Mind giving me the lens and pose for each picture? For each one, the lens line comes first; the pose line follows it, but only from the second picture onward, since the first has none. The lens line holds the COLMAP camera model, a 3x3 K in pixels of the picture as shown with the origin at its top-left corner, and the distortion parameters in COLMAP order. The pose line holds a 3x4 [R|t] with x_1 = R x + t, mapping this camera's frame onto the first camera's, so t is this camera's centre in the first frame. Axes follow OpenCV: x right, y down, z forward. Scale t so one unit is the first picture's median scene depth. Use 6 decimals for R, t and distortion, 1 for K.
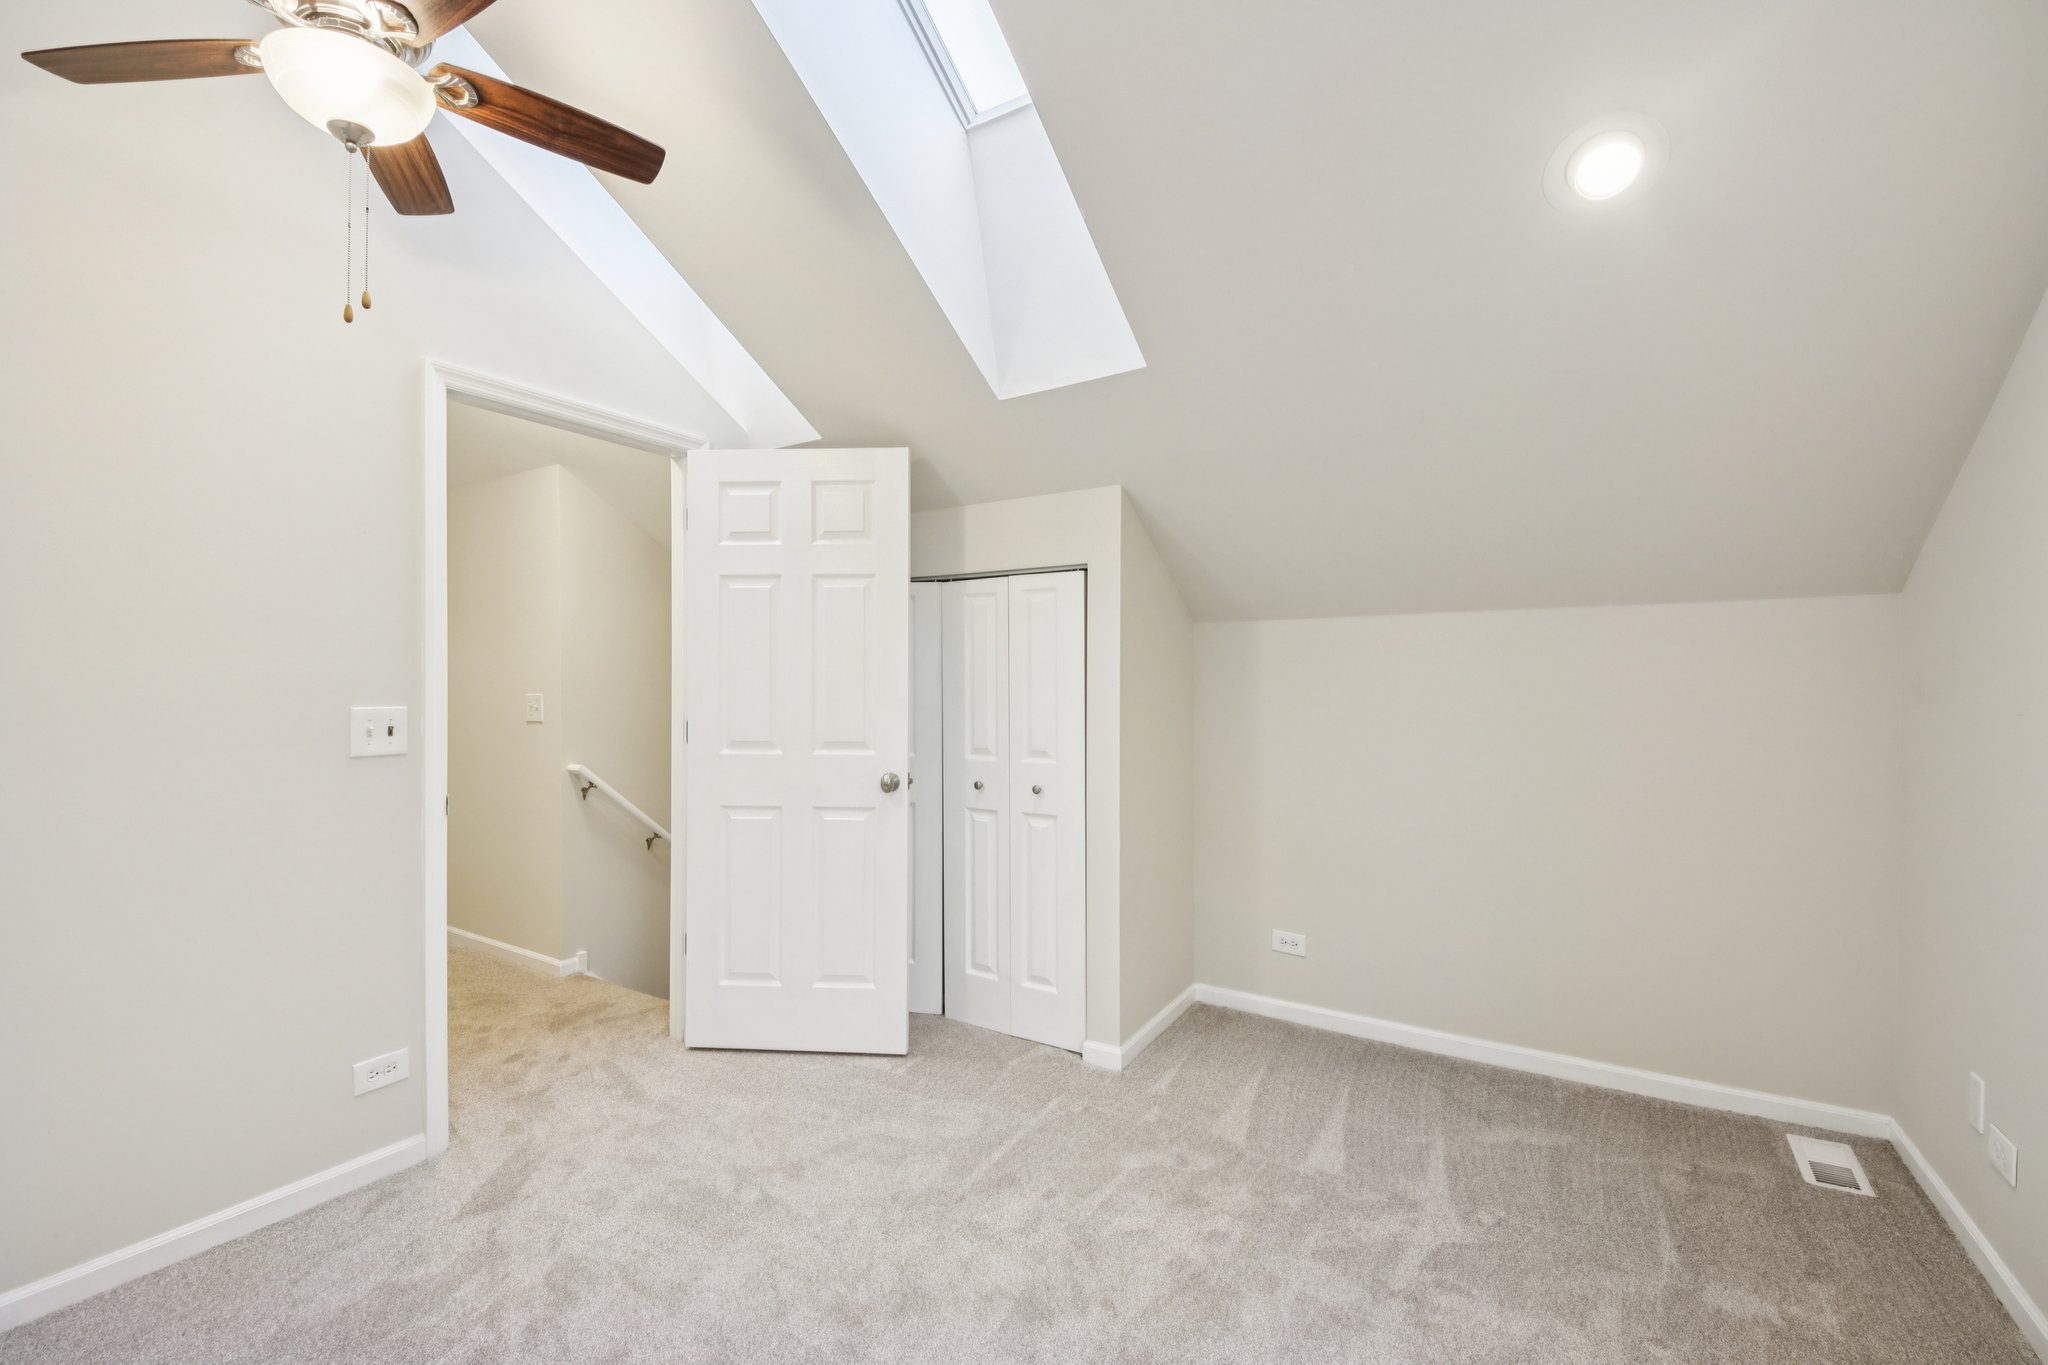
lens RADIAL K [[811.4, 0, 1043.5], [0, 811.4, 677.2], [0, 0, 1]] dist [-0.018096, -0.000475]
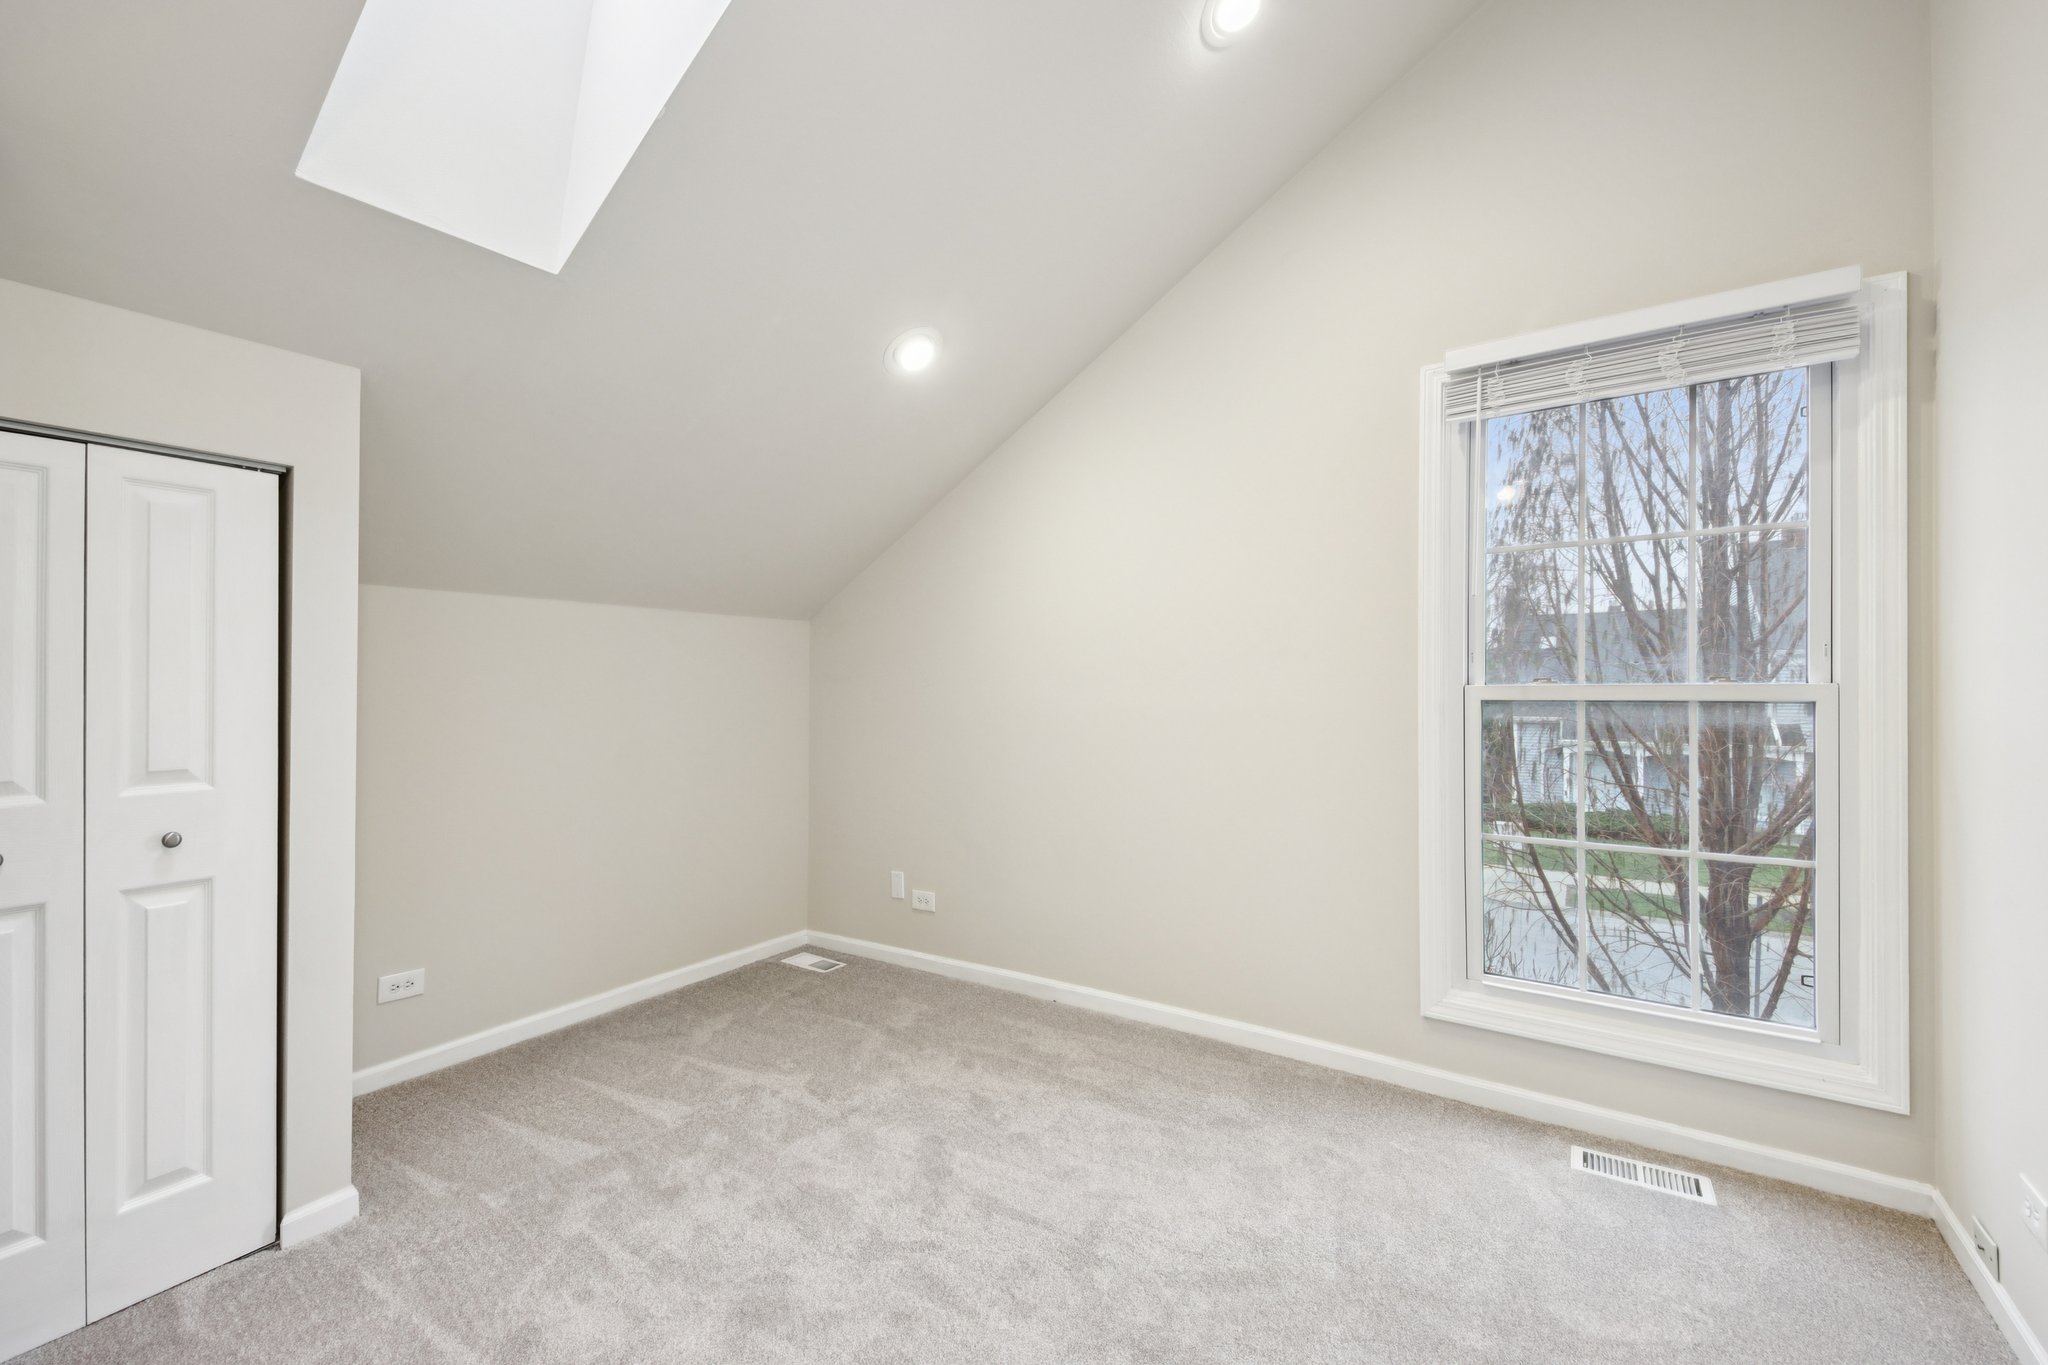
lens RADIAL K [[811.4, 0, 1045.5], [0, 811.4, 689.1], [0, 0, 1]] dist [-0.018096, -0.000475]
pose [[0.025812, -0.003338, 0.999661, -0.641187], [-0.014536, 0.999887, 0.003714, 0.026475], [-0.999561, -0.014627, 0.025760, 0.444321]]
